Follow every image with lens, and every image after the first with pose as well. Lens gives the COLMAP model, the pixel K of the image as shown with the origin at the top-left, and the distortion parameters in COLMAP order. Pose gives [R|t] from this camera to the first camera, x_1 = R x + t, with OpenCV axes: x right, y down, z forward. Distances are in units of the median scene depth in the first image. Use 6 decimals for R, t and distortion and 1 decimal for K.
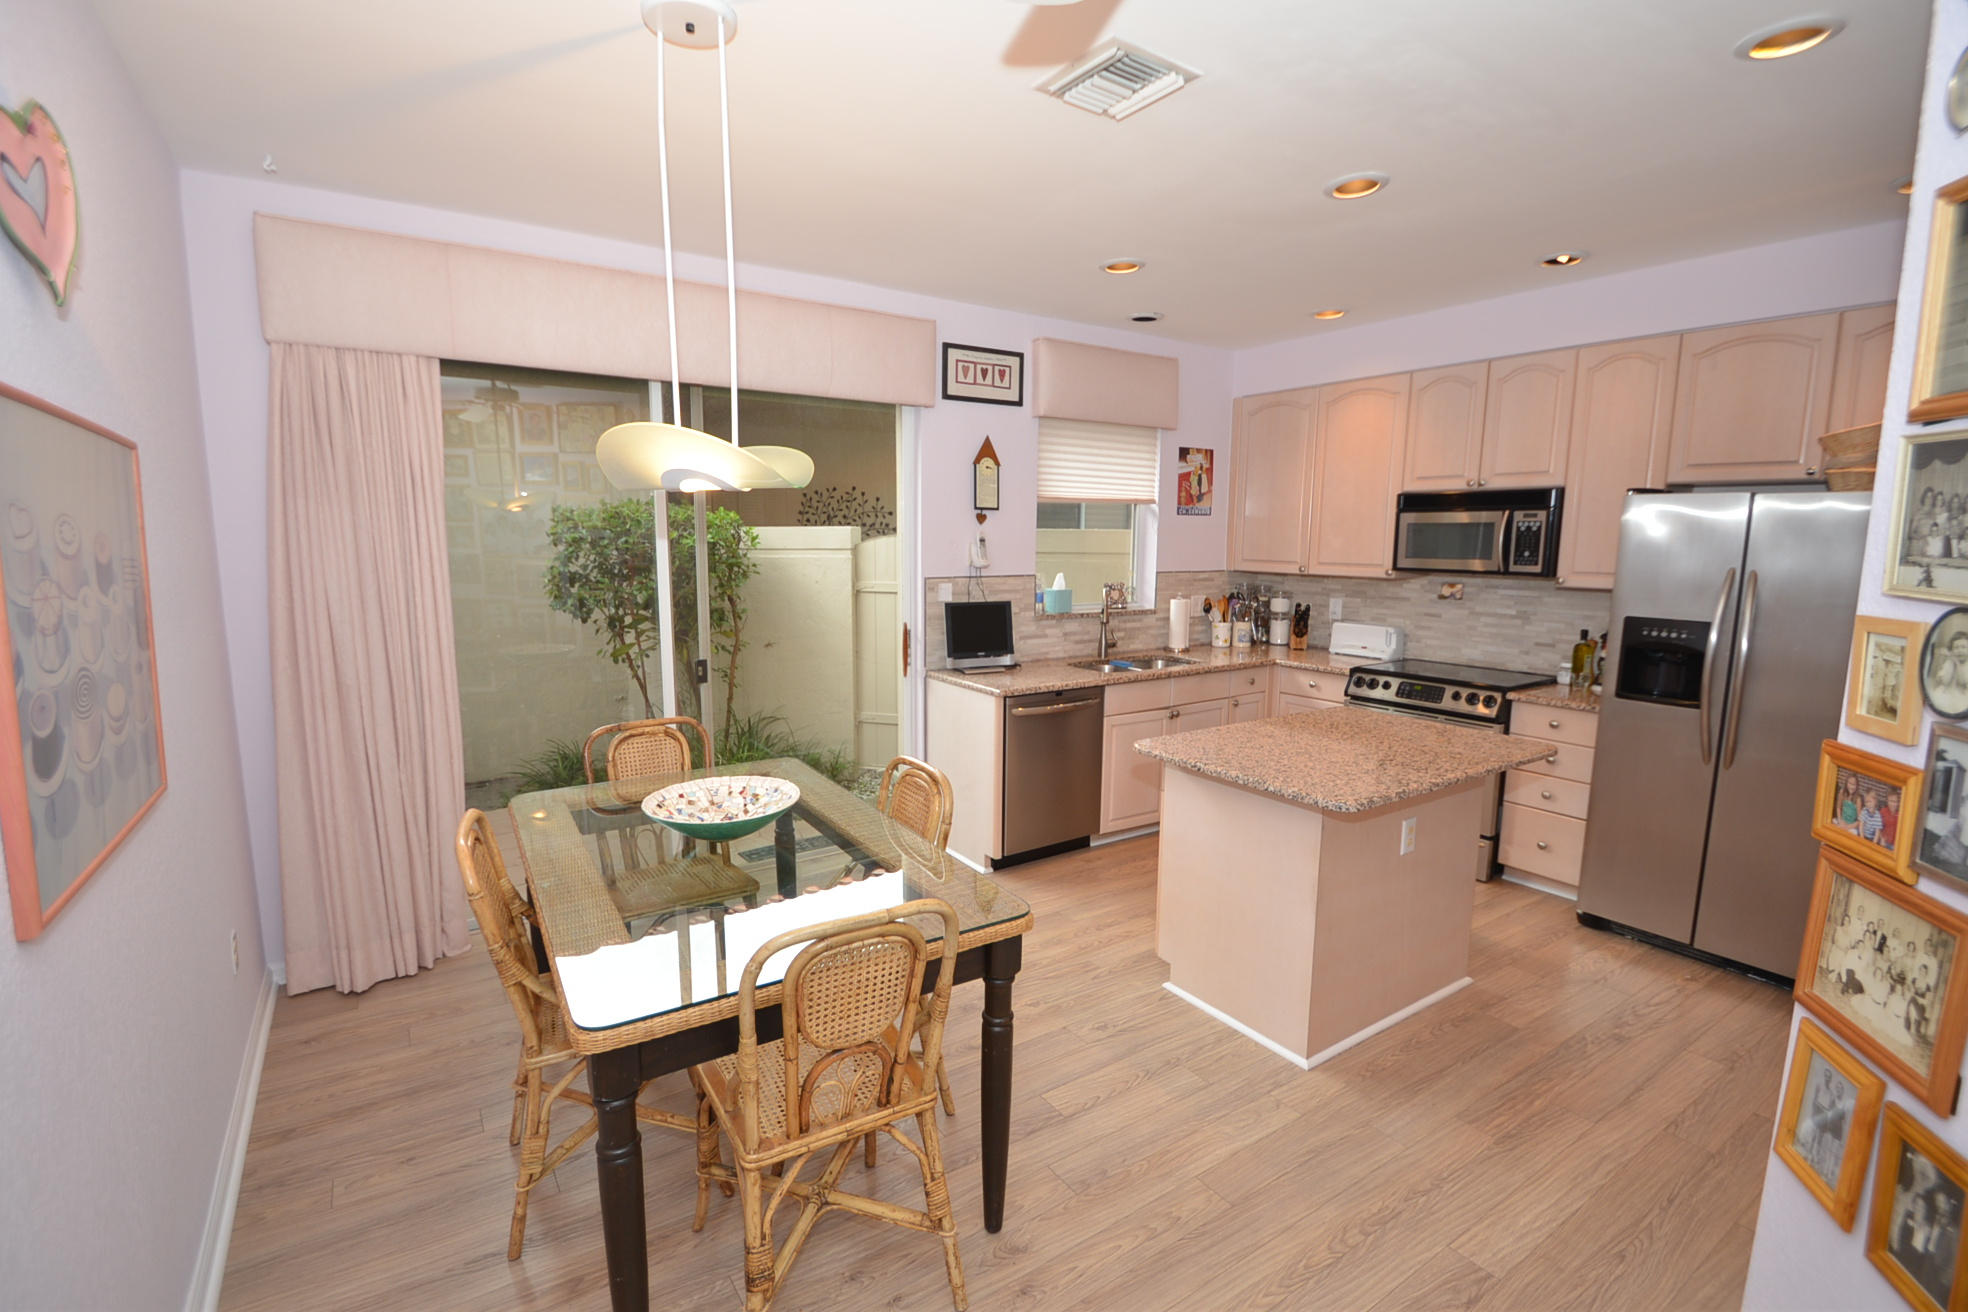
lens RADIAL K [[865.0, 0, 976.9], [0, 865.0, 659.6], [0, 0, 1]] dist [0.008393, -0.011370]
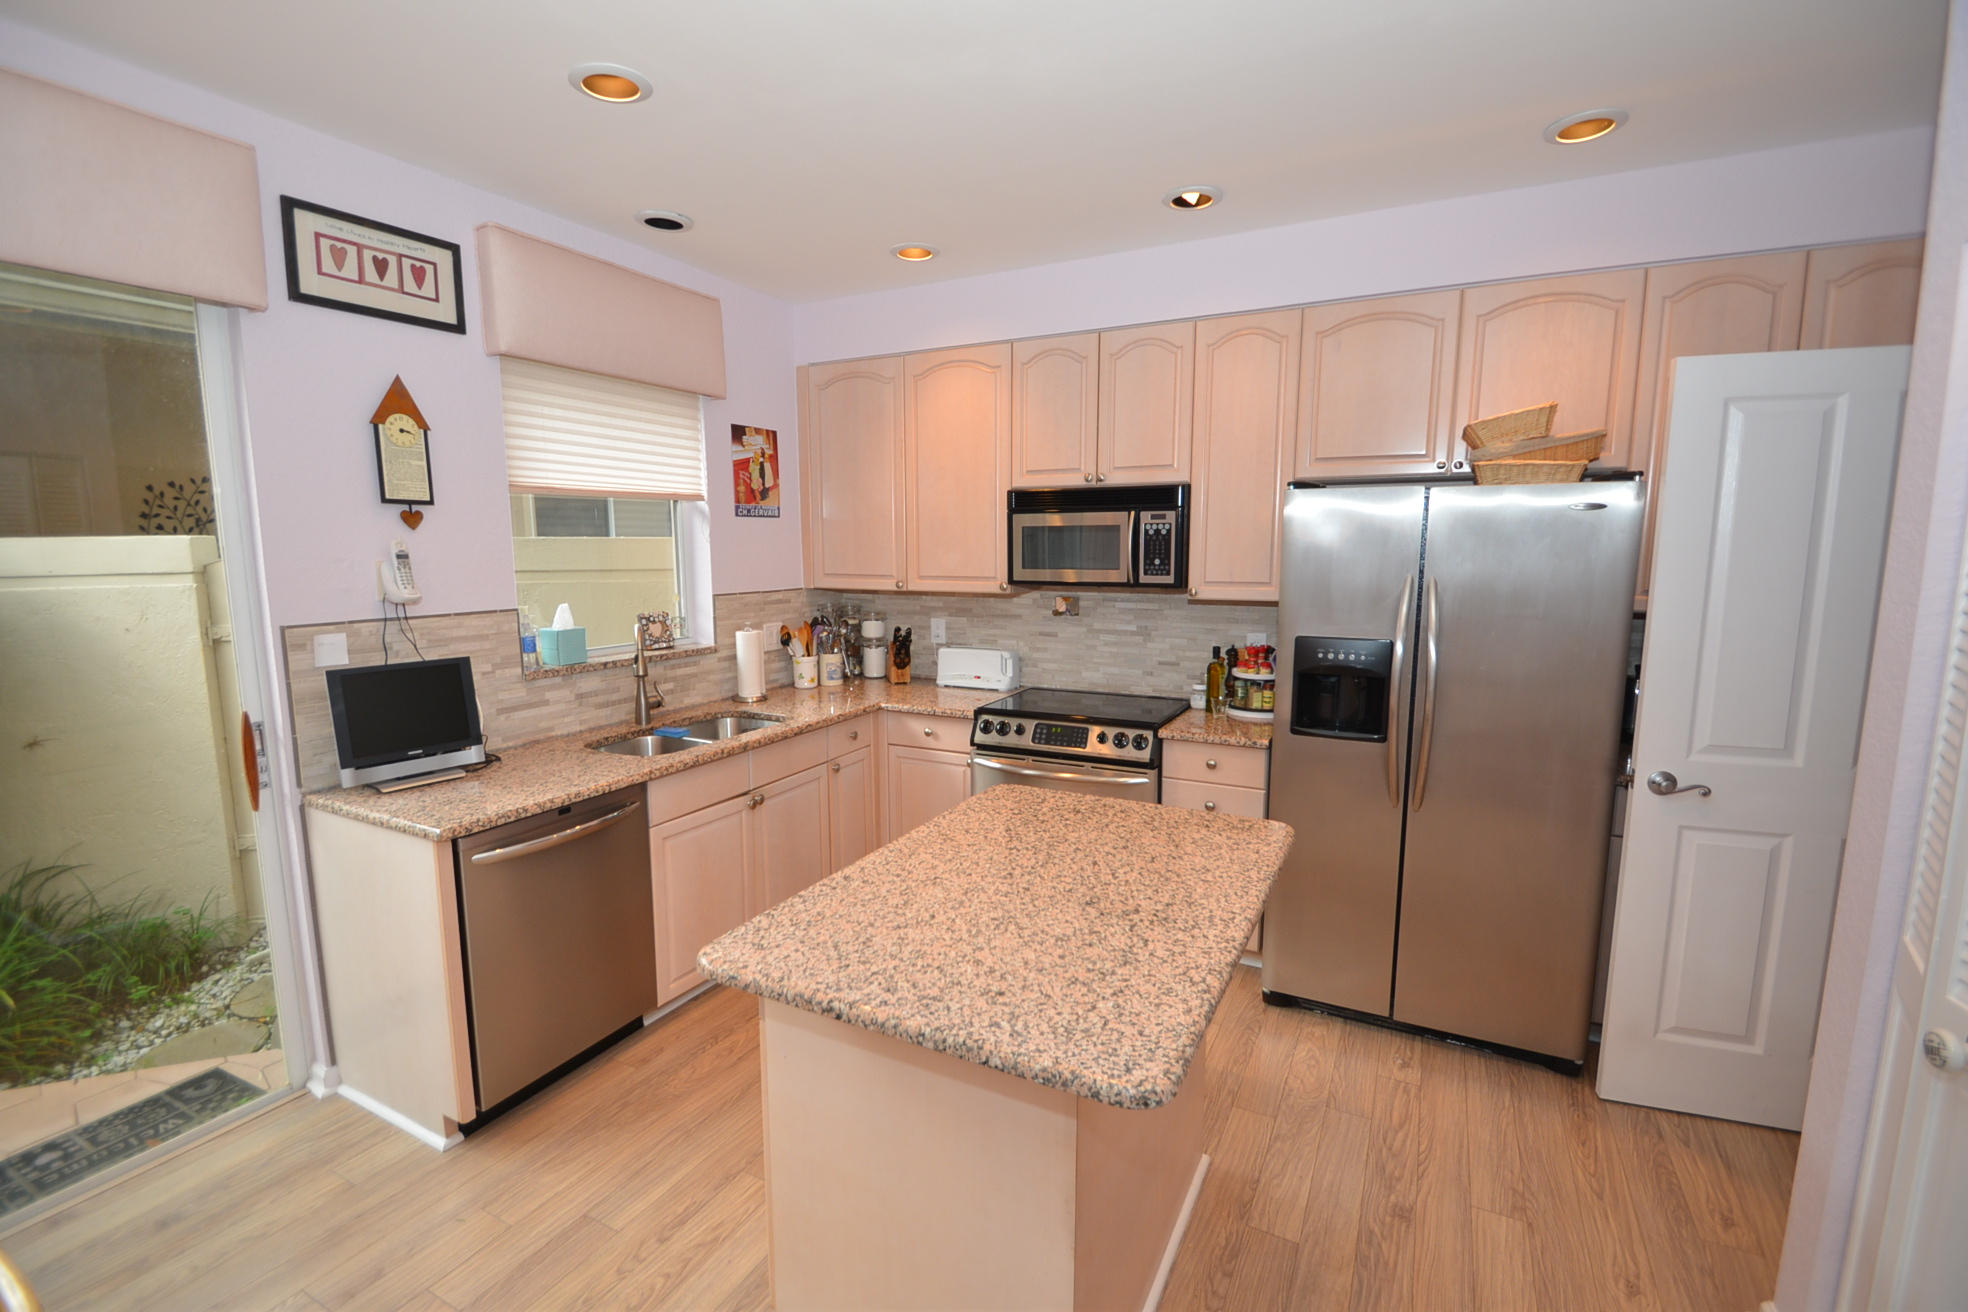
lens RADIAL K [[865.0, 0, 973.0], [0, 865.0, 665.0], [0, 0, 1]] dist [0.008393, -0.011370]
pose [[0.879337, -0.076158, 0.470070, 0.063943], [0.077774, 0.996842, 0.016013, -0.044612], [-0.469806, 0.022478, 0.882484, 0.310607]]
